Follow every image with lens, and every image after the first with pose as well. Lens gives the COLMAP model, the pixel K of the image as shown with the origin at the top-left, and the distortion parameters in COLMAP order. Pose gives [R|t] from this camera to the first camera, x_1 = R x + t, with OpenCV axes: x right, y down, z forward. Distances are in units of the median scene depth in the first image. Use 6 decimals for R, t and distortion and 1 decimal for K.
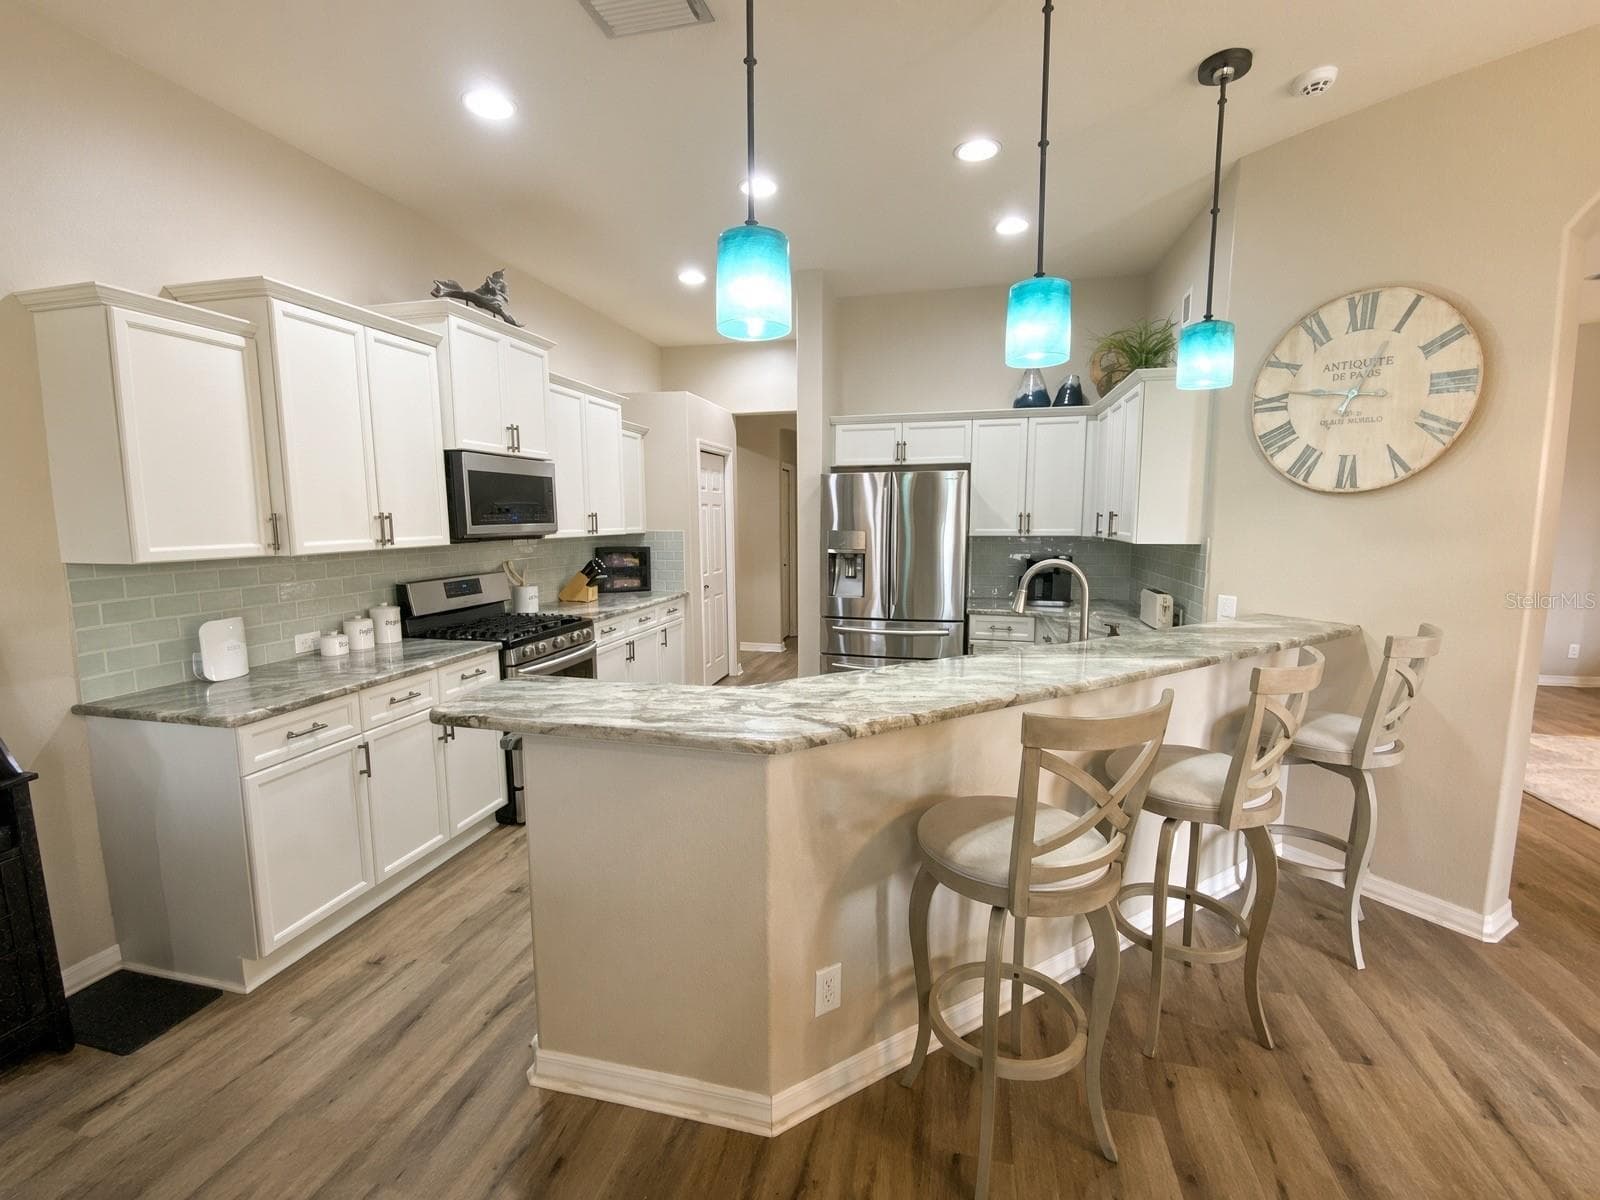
lens RADIAL K [[685.3, 0, 800.0], [0, 685.3, 600.0], [0, 0, 1]] dist [0.001676, 0.000146]
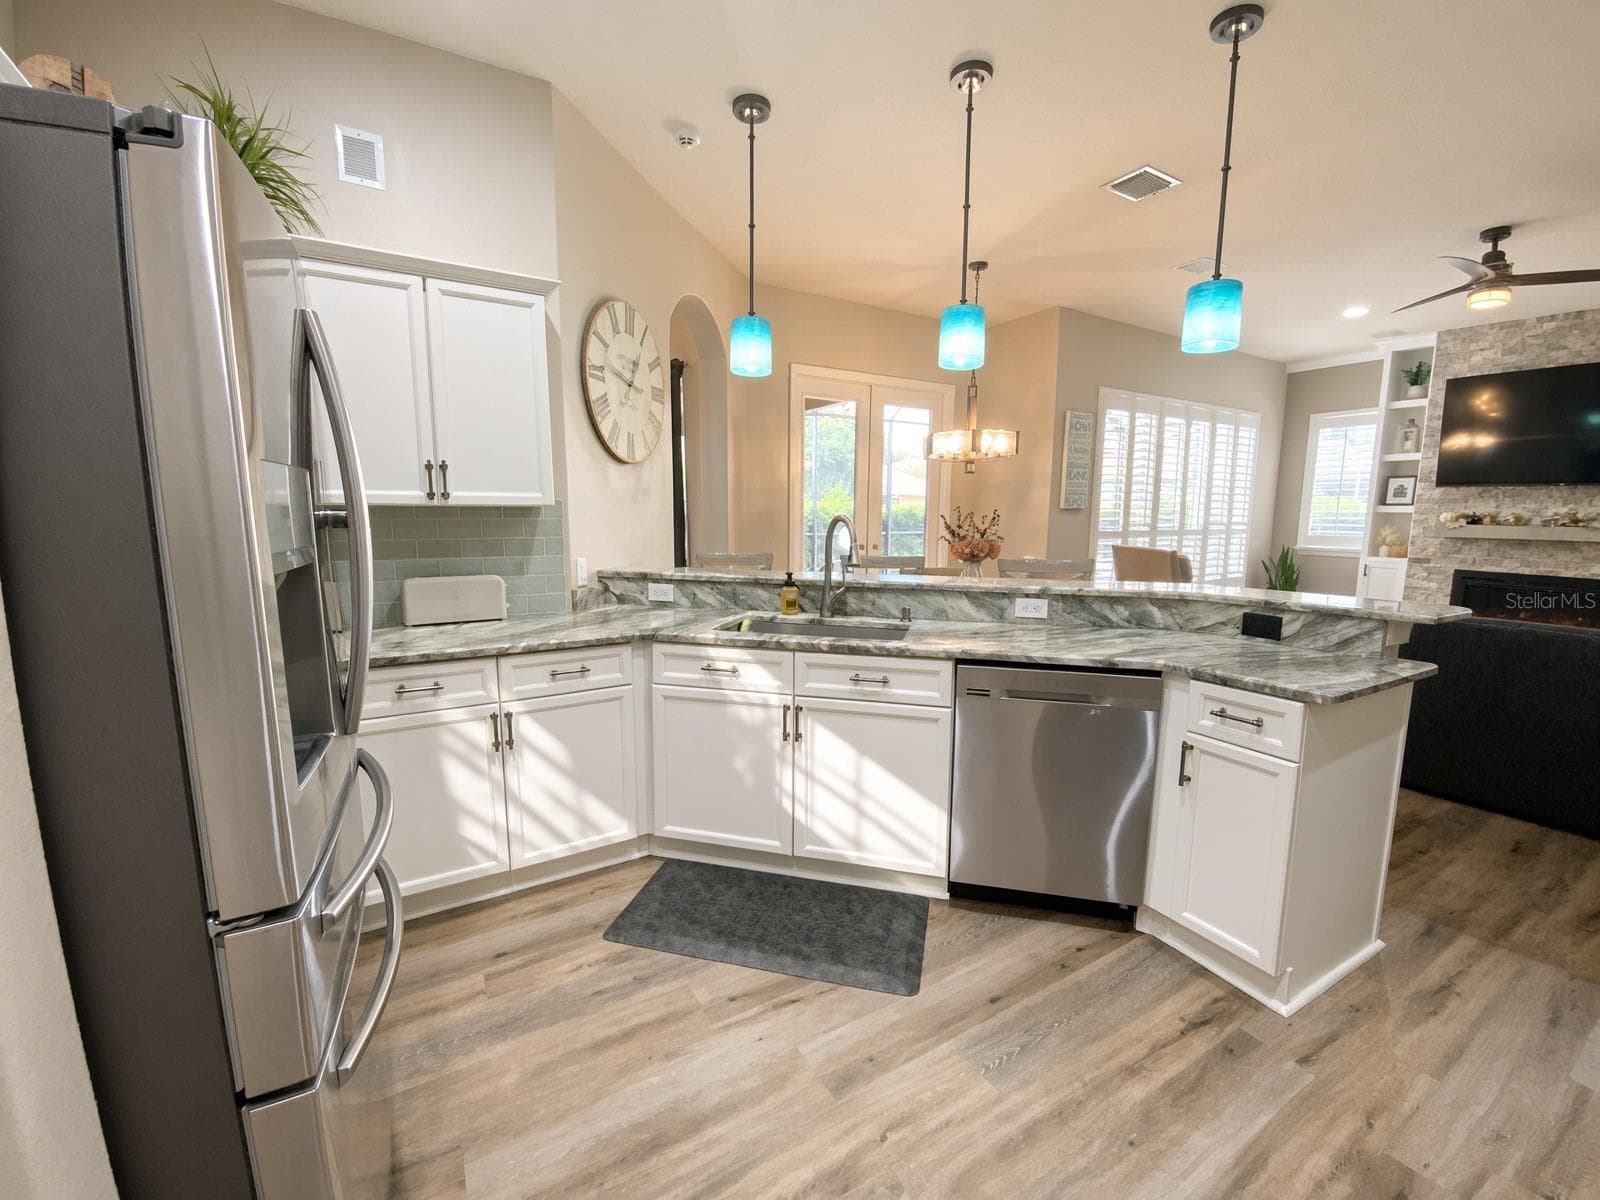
lens RADIAL K [[656.7, 0, 799.9], [0, 656.7, 602.5], [0, 0, 1]] dist [0.019637, -0.018019]
pose [[-0.699748, -0.101895, 0.707086, -0.250039], [0.085892, 0.970596, 0.224868, -0.124423], [-0.709208, 0.218083, -0.670421, 1.333381]]
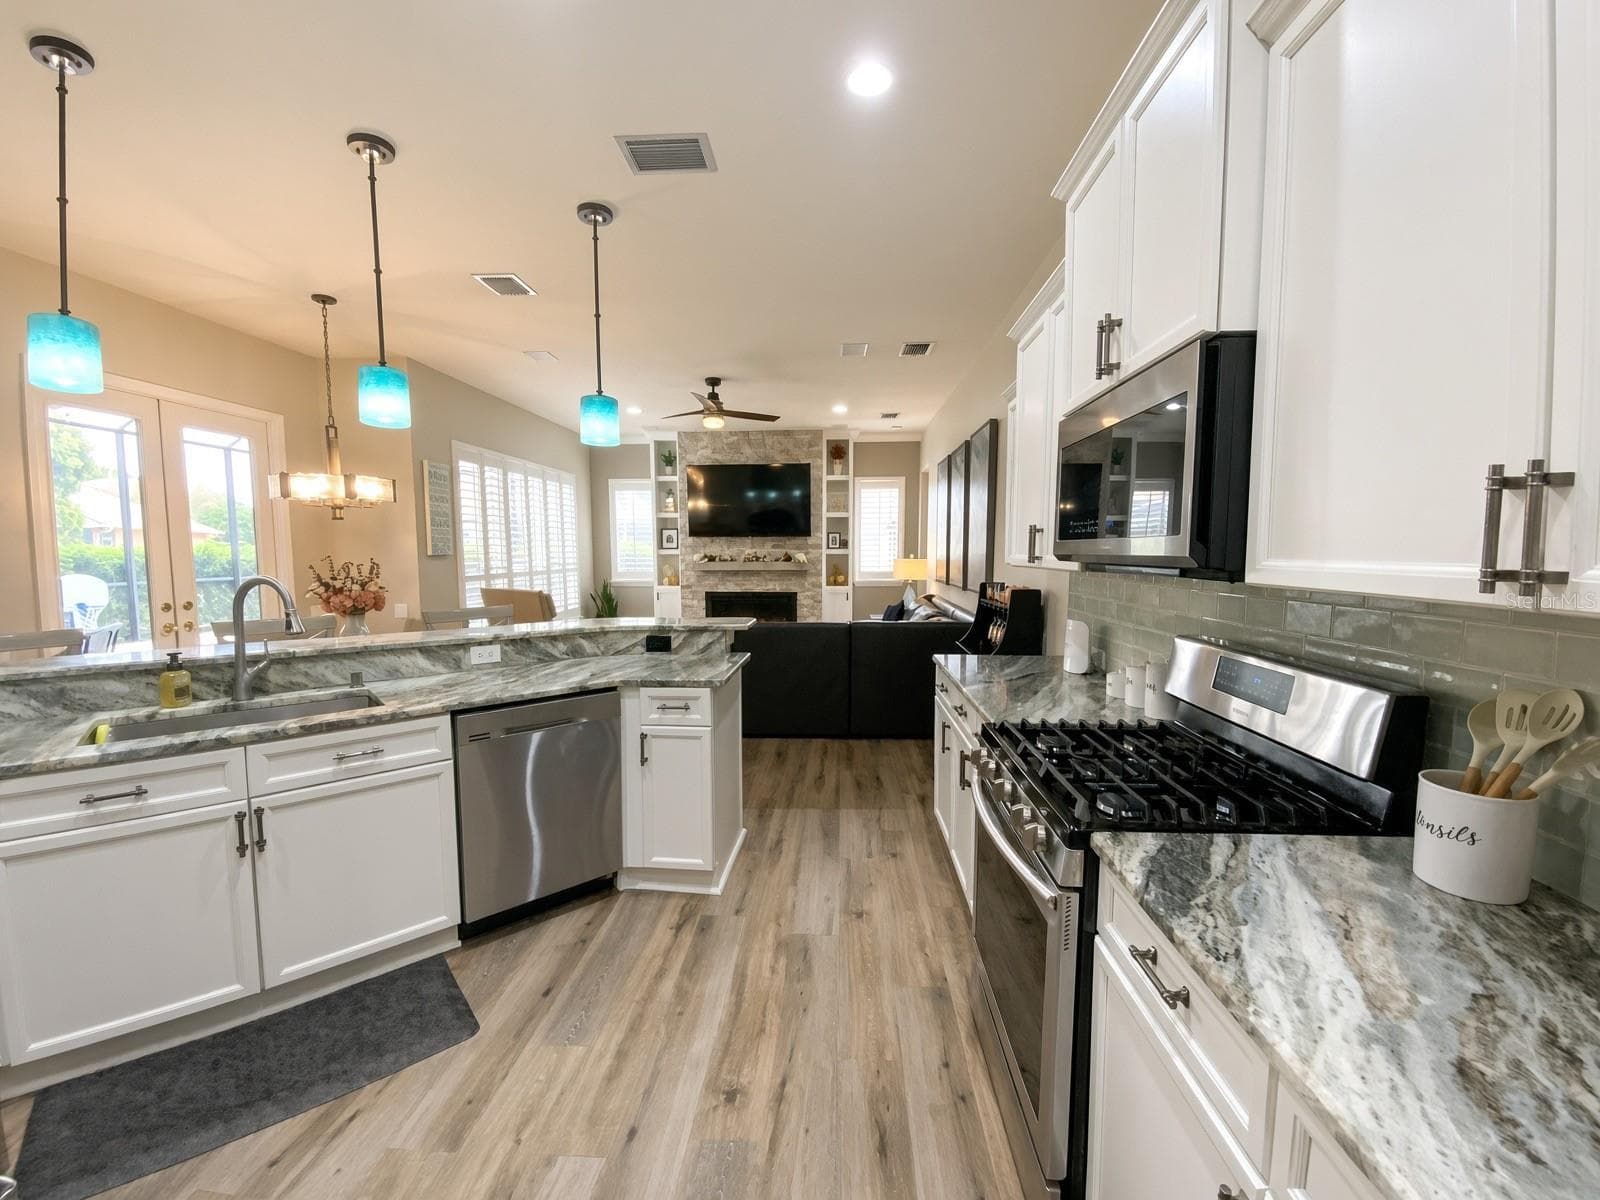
lens RADIAL K [[656.7, 0, 799.9], [0, 656.7, 602.5], [0, 0, 1]] dist [0.019637, -0.018019]
pose [[-0.984551, 0.017309, -0.174238, -0.143662], [-0.019298, 0.978313, 0.206231, -0.169387], [0.174029, 0.206407, -0.962865, 1.498868]]
